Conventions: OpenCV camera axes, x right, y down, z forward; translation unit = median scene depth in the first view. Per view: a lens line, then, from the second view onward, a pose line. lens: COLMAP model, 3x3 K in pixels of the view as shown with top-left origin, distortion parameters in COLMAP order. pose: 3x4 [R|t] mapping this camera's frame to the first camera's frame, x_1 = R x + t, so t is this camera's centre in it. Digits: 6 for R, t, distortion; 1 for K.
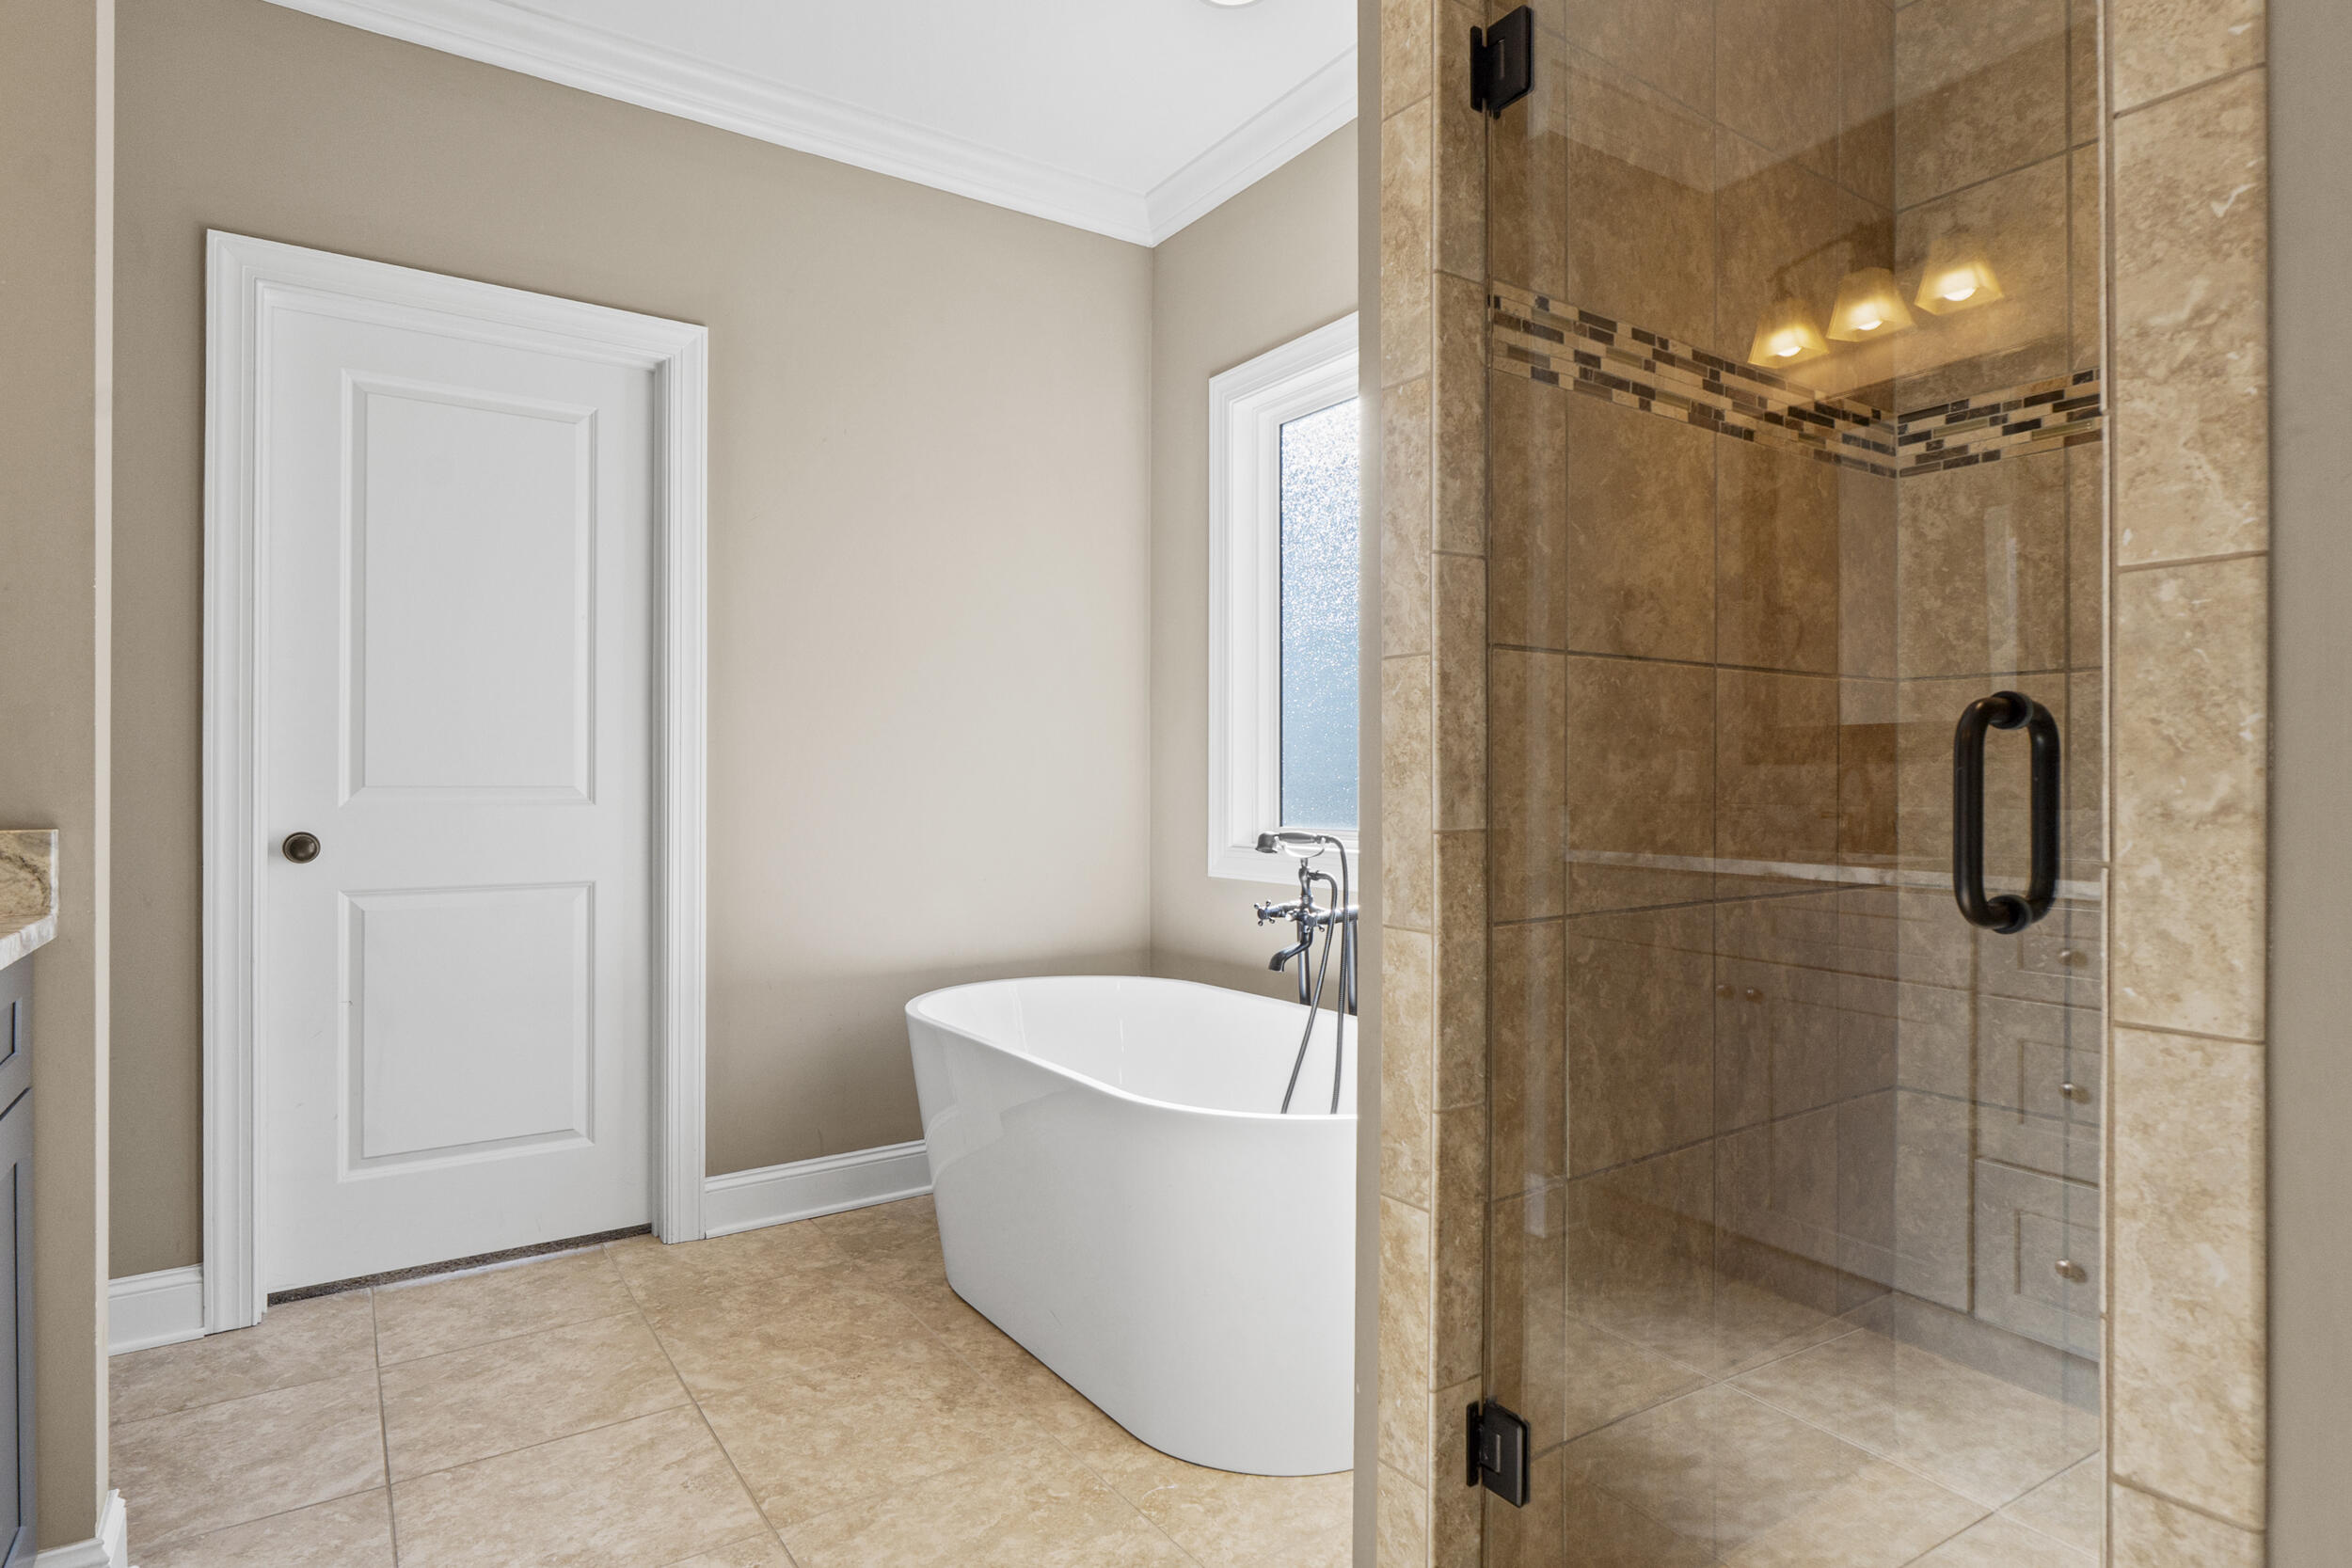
lens RADIAL K [[1223.7, 0, 1158.4], [0, 1223.7, 777.2], [0, 0, 1]] dist [-0.010100, 0.000158]
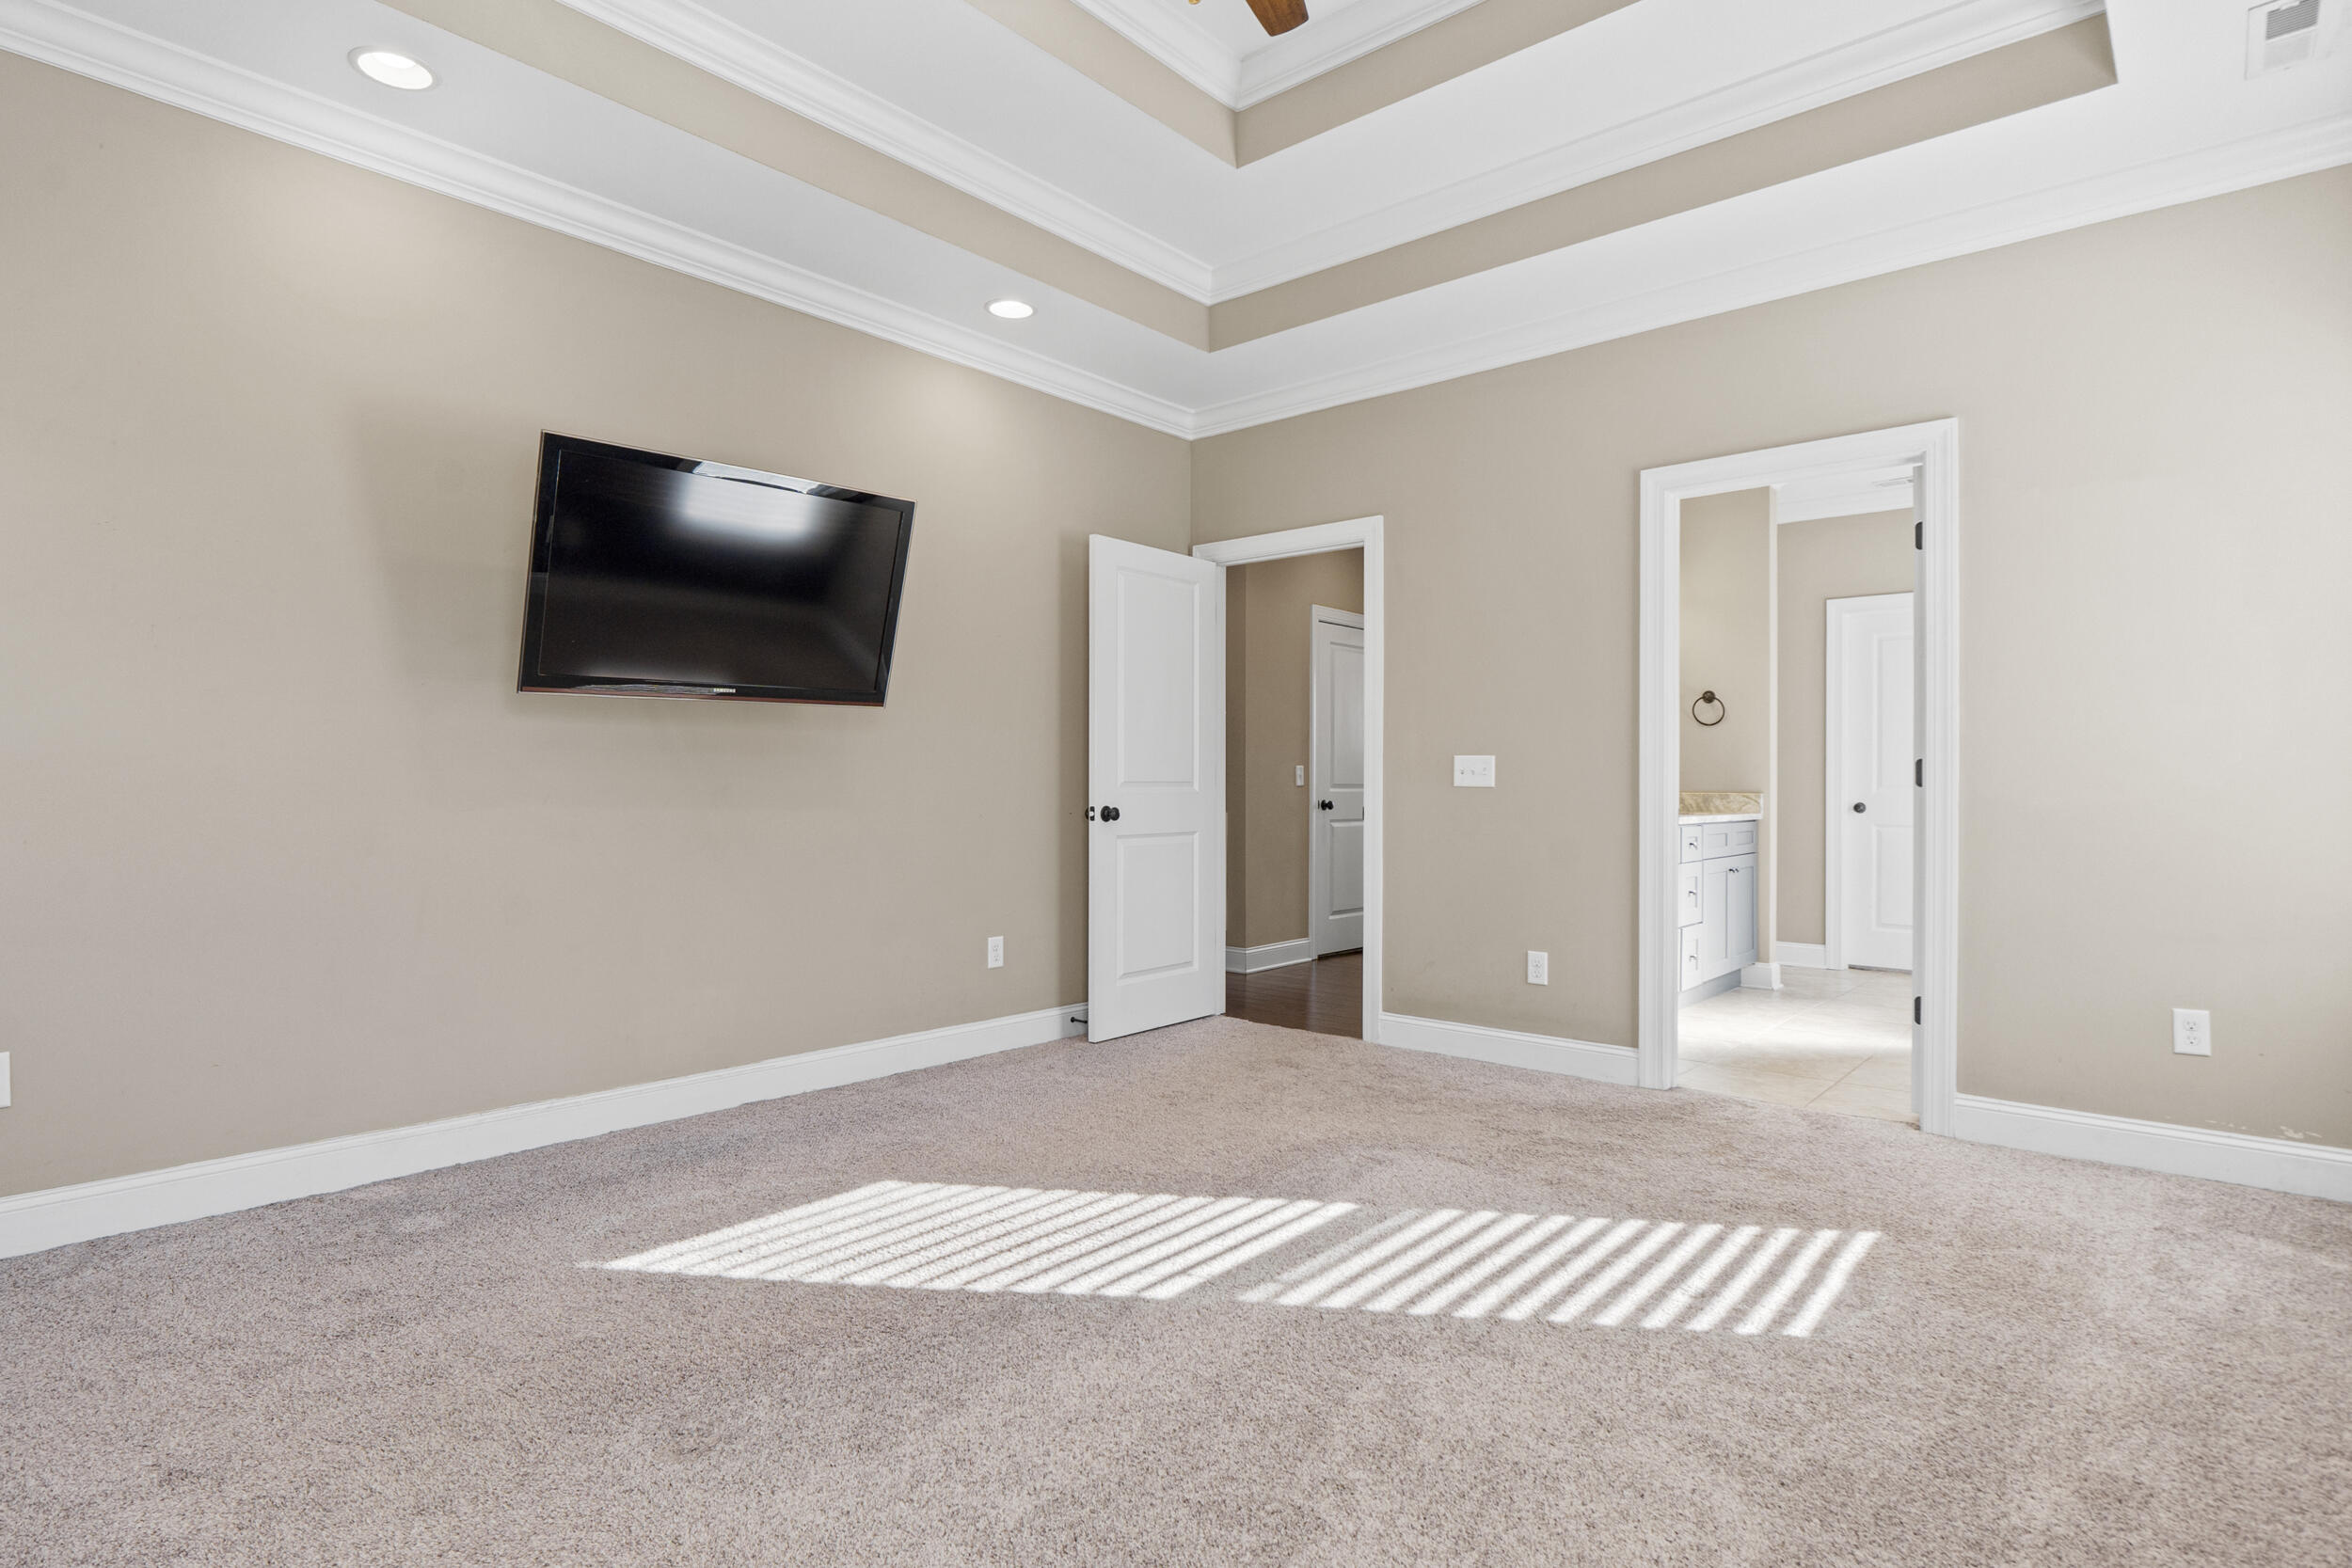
lens RADIAL K [[1223.7, 0, 1190.8], [0, 1223.7, 778.6], [0, 0, 1]] dist [-0.010100, 0.000158]
pose [[0.272576, -0.005220, -0.962120, 1.636916], [-0.003729, 0.999972, -0.006482, 0.015376], [0.962127, 0.005355, 0.272548, -1.292426]]
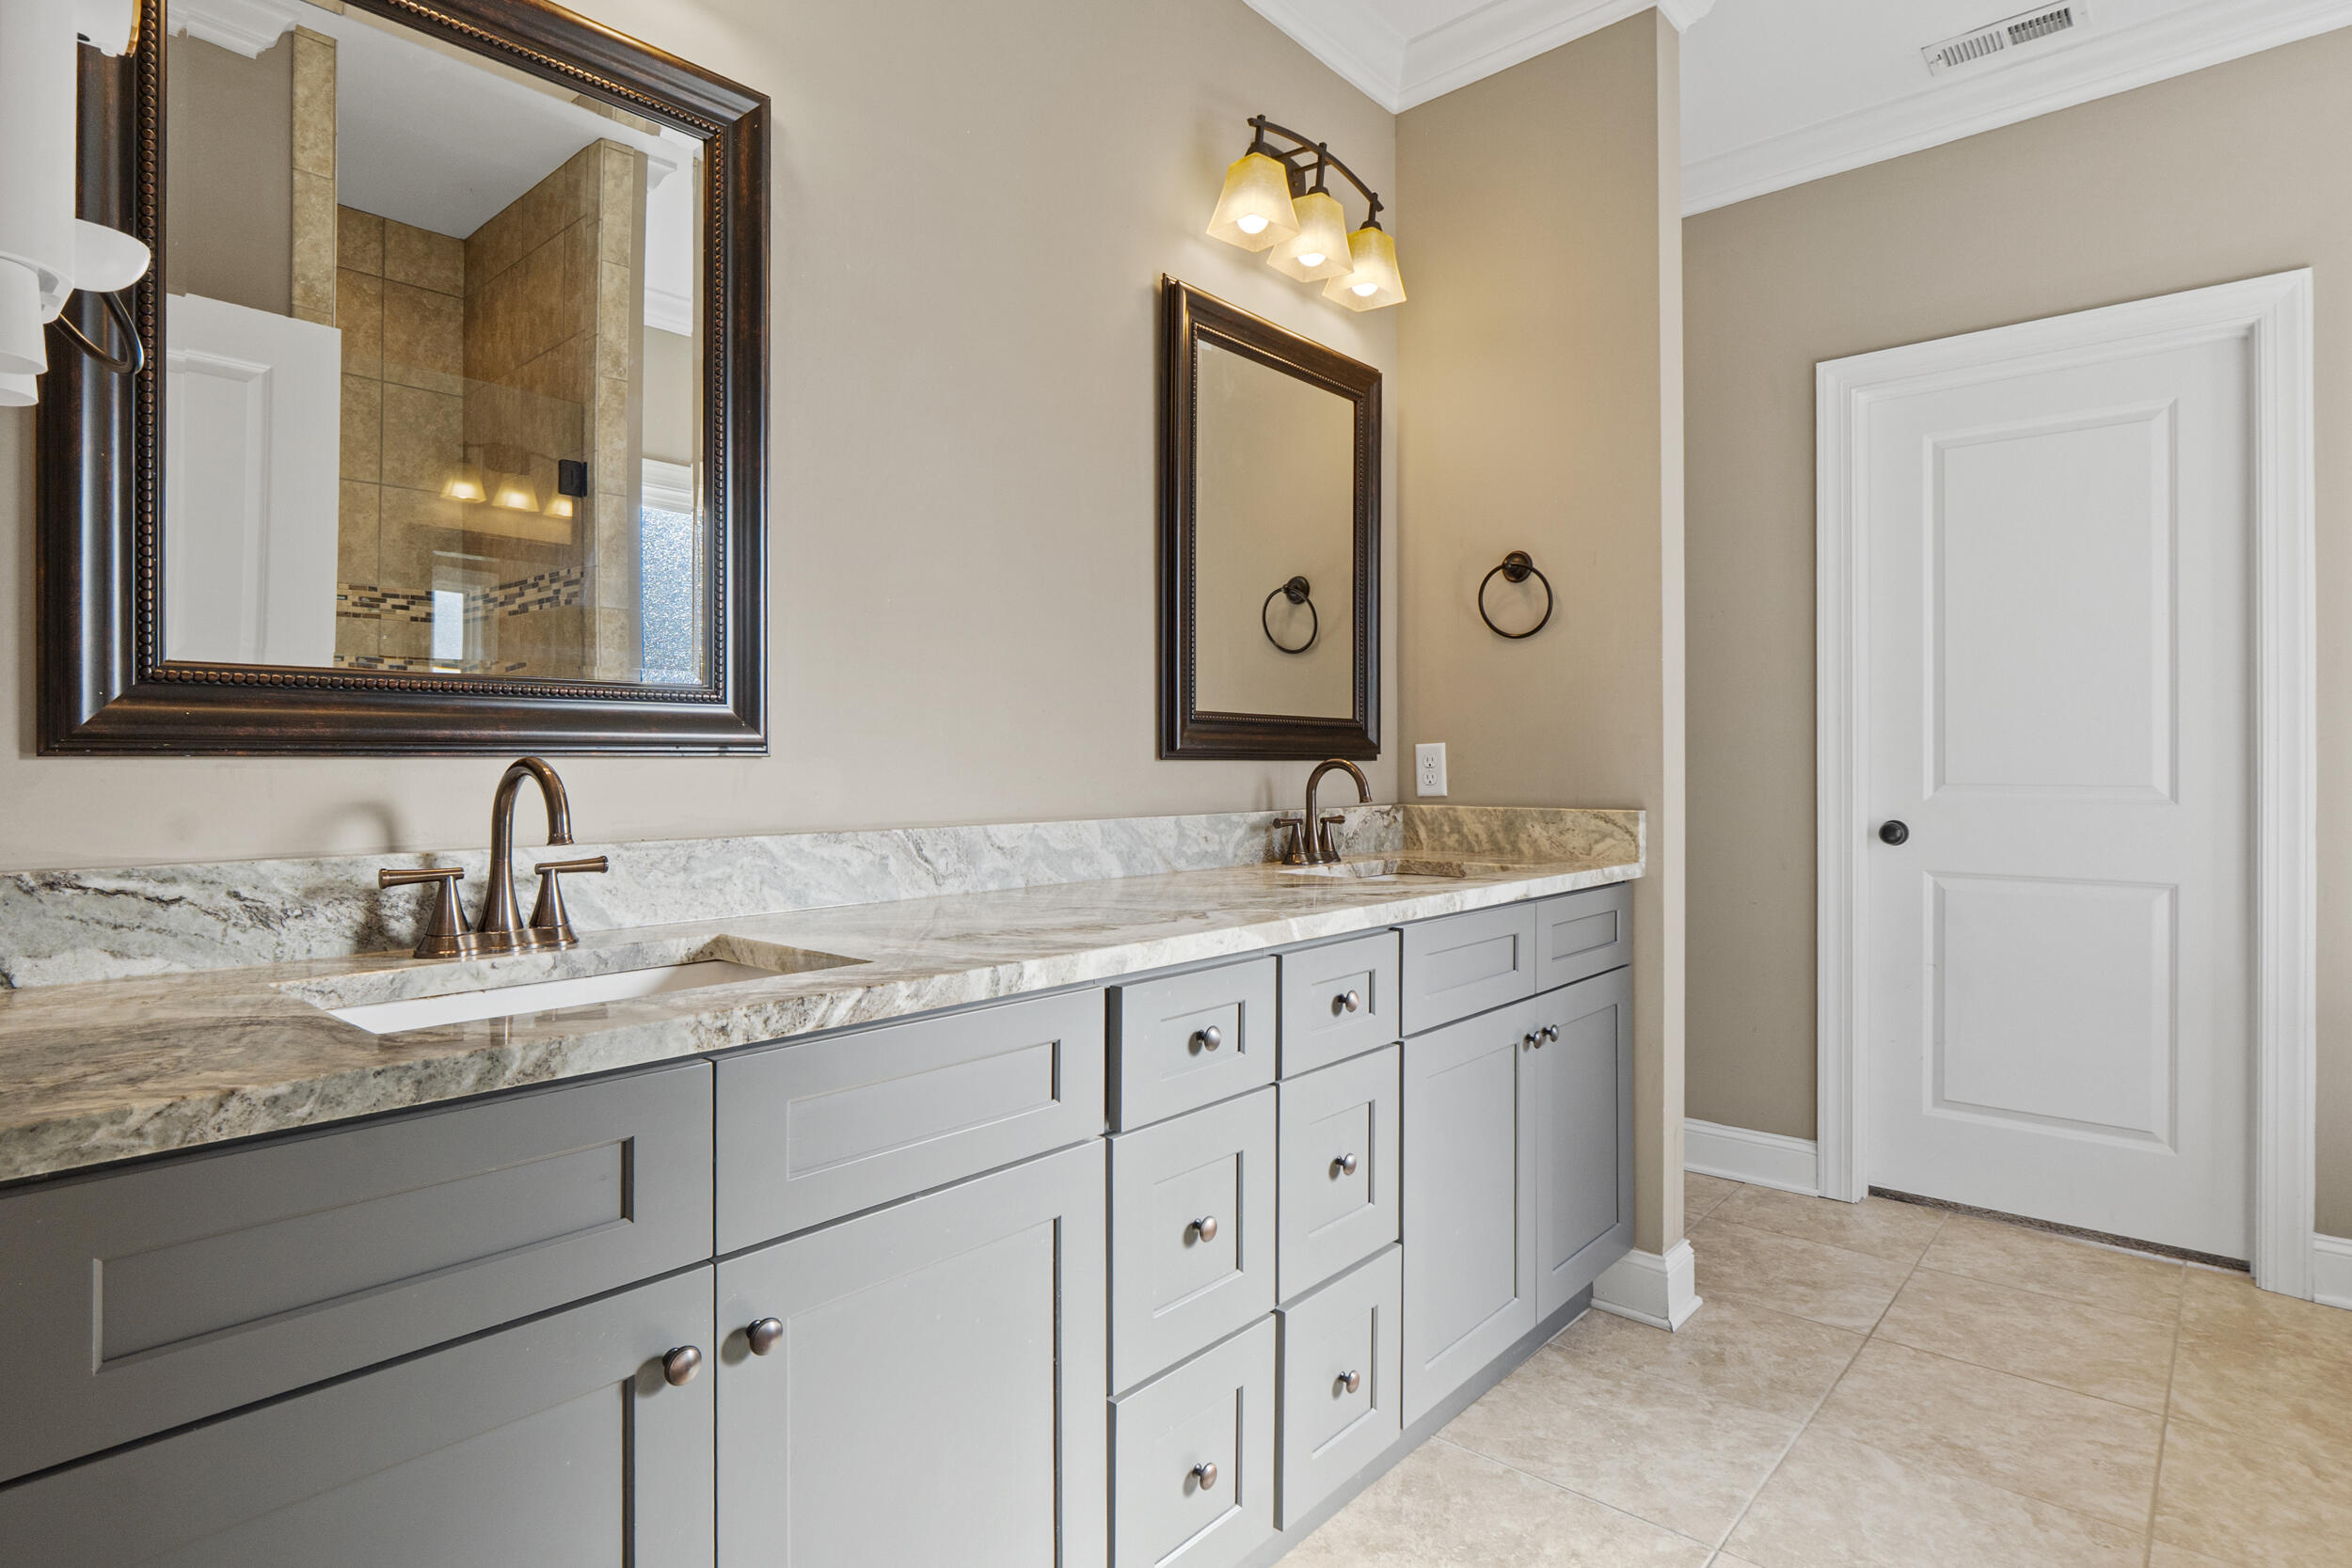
lens RADIAL K [[1223.7, 0, 1181.7], [0, 1223.7, 762.7], [0, 0, 1]] dist [-0.010100, 0.000158]
pose [[0.260685, -0.002957, -0.965420, 0.312367], [0.000989, 0.999996, -0.002796, -0.010891], [0.965424, -0.000226, 0.260686, -0.019079]]
